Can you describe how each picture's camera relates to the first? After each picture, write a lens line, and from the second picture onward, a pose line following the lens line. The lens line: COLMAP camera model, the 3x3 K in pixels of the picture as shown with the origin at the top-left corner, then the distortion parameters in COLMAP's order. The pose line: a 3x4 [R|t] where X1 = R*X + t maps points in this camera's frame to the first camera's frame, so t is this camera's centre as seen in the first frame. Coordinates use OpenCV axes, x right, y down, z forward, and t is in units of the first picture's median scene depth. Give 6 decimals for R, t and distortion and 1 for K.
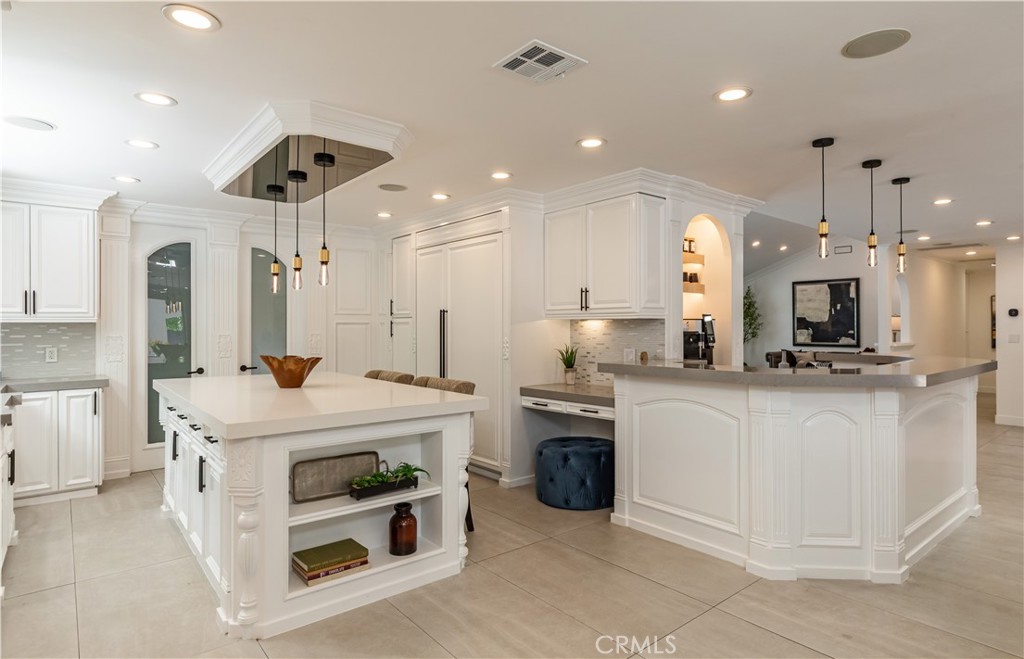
lens RADIAL K [[580.9, 0, 517.0], [0, 580.9, 321.1], [0, 0, 1]] dist [-0.000101, -0.000589]
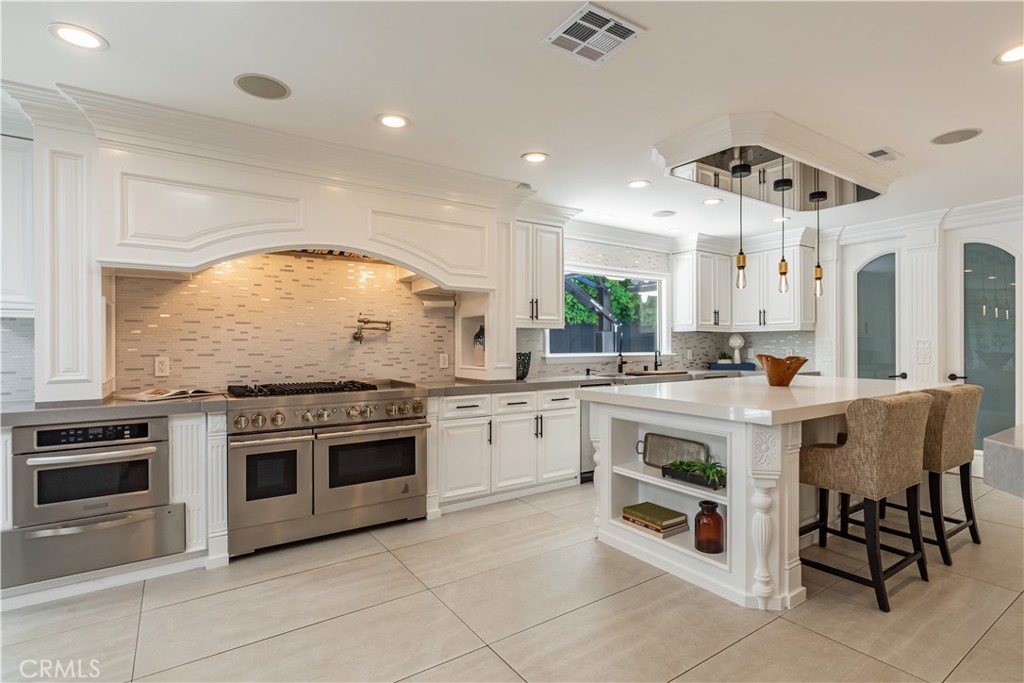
lens RADIAL K [[493.6, 0, 543.1], [0, 493.6, 351.8], [0, 0, 1]] dist [-0.000137, -0.000244]
pose [[-0.056674, 0.016894, -0.998250, 0.538648], [0.011999, 0.999796, 0.016239, 0.032173], [0.998321, -0.011058, -0.056865, 0.621543]]
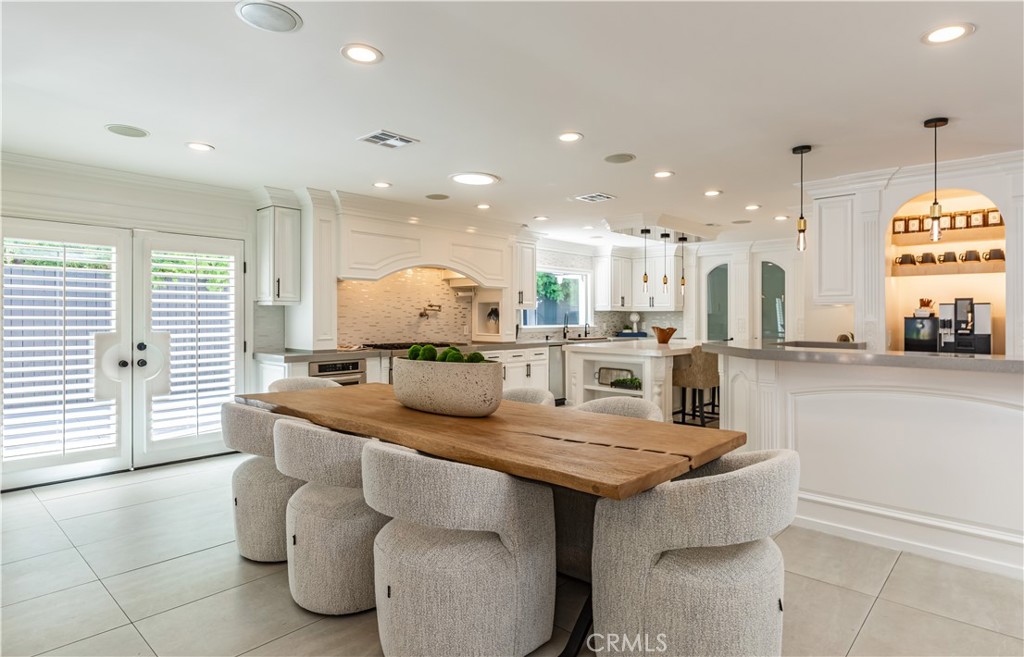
lens RADIAL K [[566.1, 0, 542.7], [0, 566.1, 321.9], [0, 0, 1]] dist [0.000583, -0.001072]
pose [[0.188790, 0.016512, -0.981879, 1.438347], [0.003408, 0.999842, 0.017469, 0.005685], [0.982012, -0.006644, 0.188704, 0.229664]]
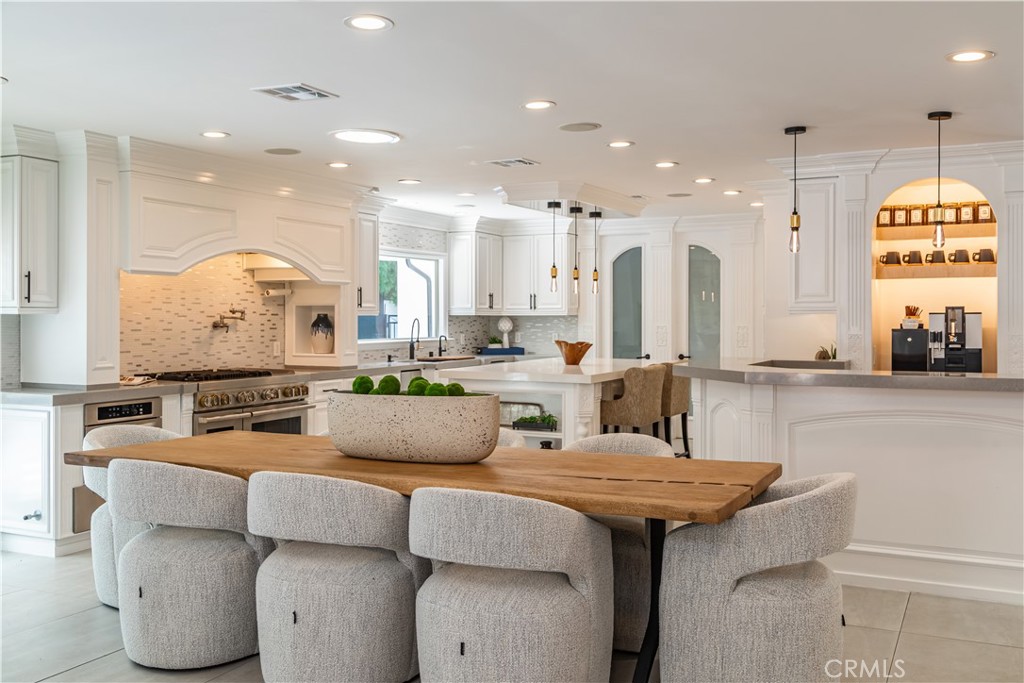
lens RADIAL K [[995.8, 0, 541.7], [0, 995.8, 337.4], [0, 0, 1]] dist [0.013578, 0.013434]
pose [[0.460694, 0.026394, -0.887166, 1.681551], [0.002696, 0.999512, 0.031136, -0.024336], [0.887555, -0.016736, 0.460398, -0.155564]]
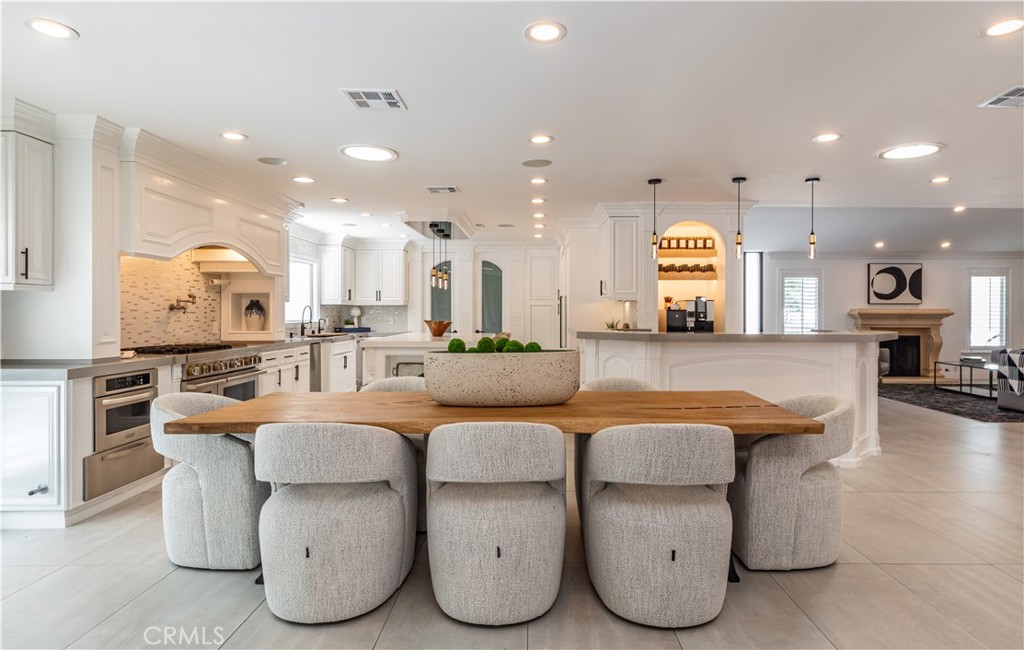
lens RADIAL K [[584.1, 0, 545.2], [0, 584.1, 321.5], [0, 0, 1]] dist [0.016346, -0.000901]
pose [[0.796191, 0.014442, -0.604873, 1.143050], [0.000591, 0.999696, 0.024646, 0.012233], [0.605046, -0.019980, 0.795940, -0.392787]]
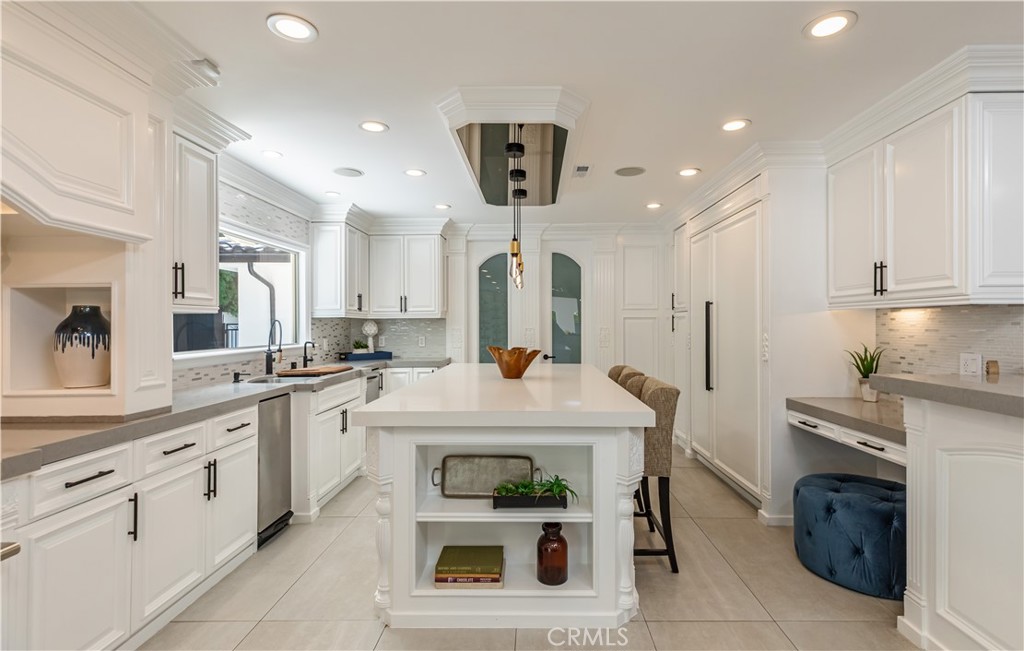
lens RADIAL K [[491.7, 0, 518.3], [0, 491.7, 321.9], [0, 0, 1]] dist [0.000112, -0.000111]
pose [[0.761312, -0.002082, -0.648382, 0.192817], [0.006675, 0.999967, 0.004626, 0.008829], [0.648351, -0.007850, 0.761301, 0.331420]]
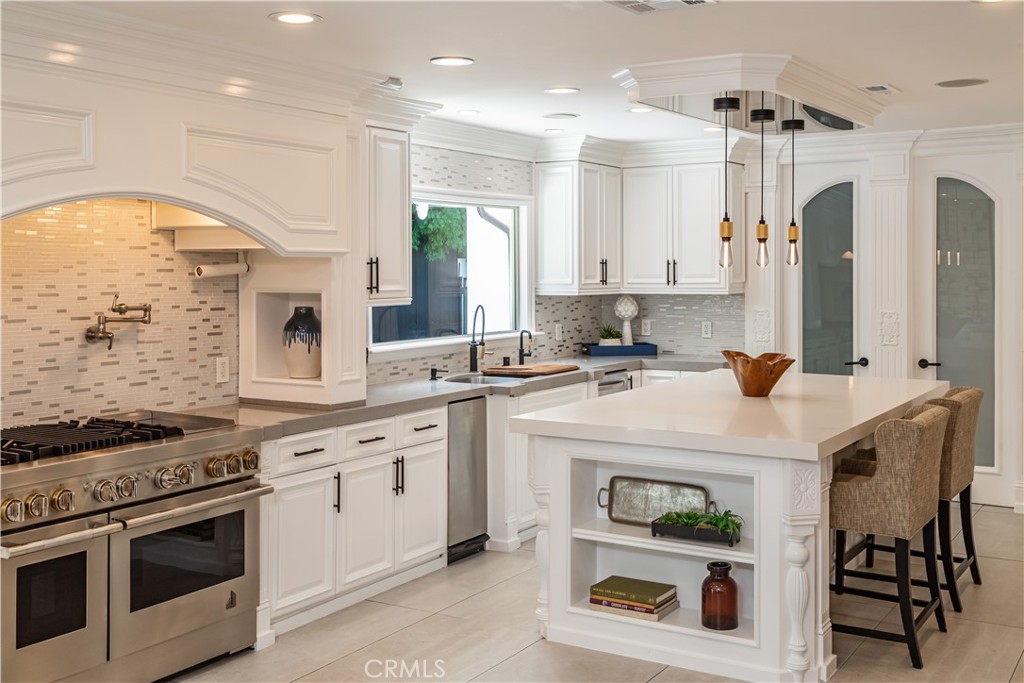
lens RADIAL K [[1108.8, 0, 508.2], [0, 1108.8, 296.6], [0, 0, 1]] dist [0.039728, -0.003662]
pose [[0.341661, 0.032185, -0.939272, 0.860305], [0.006464, 0.999309, 0.036594, -0.070144], [0.939801, -0.018574, 0.341217, 0.203881]]
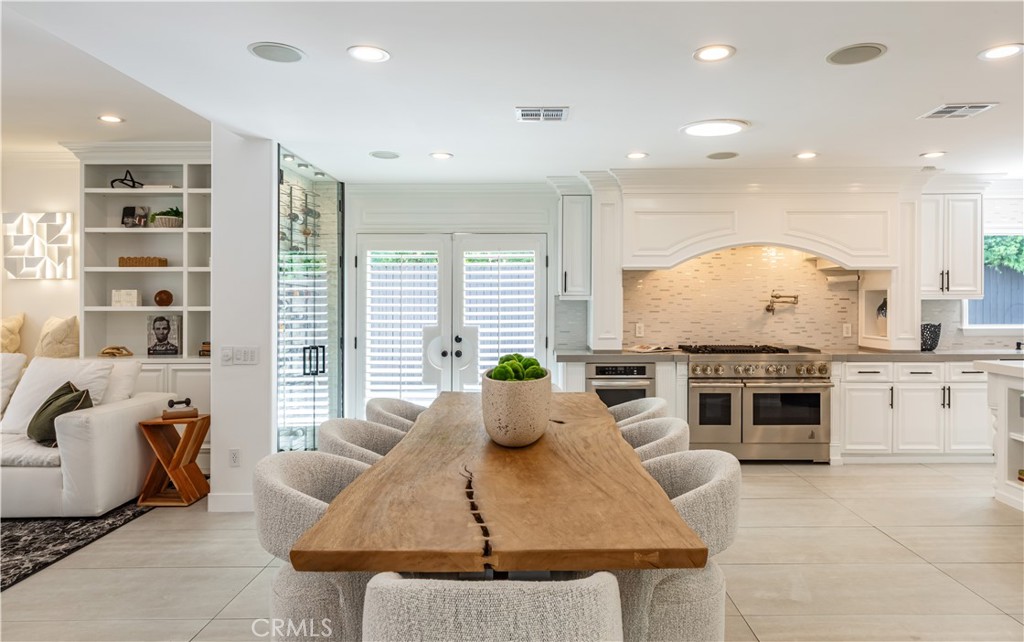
lens RADIAL K [[700.9, 0, 525.4], [0, 700.9, 302.7], [0, 0, 1]] dist [-0.005007, -0.003630]
pose [[-0.639341, 0.010517, -0.768851, 1.248111], [0.011694, 0.999924, 0.003954, -0.014609], [0.768834, -0.006463, -0.639416, 0.821654]]
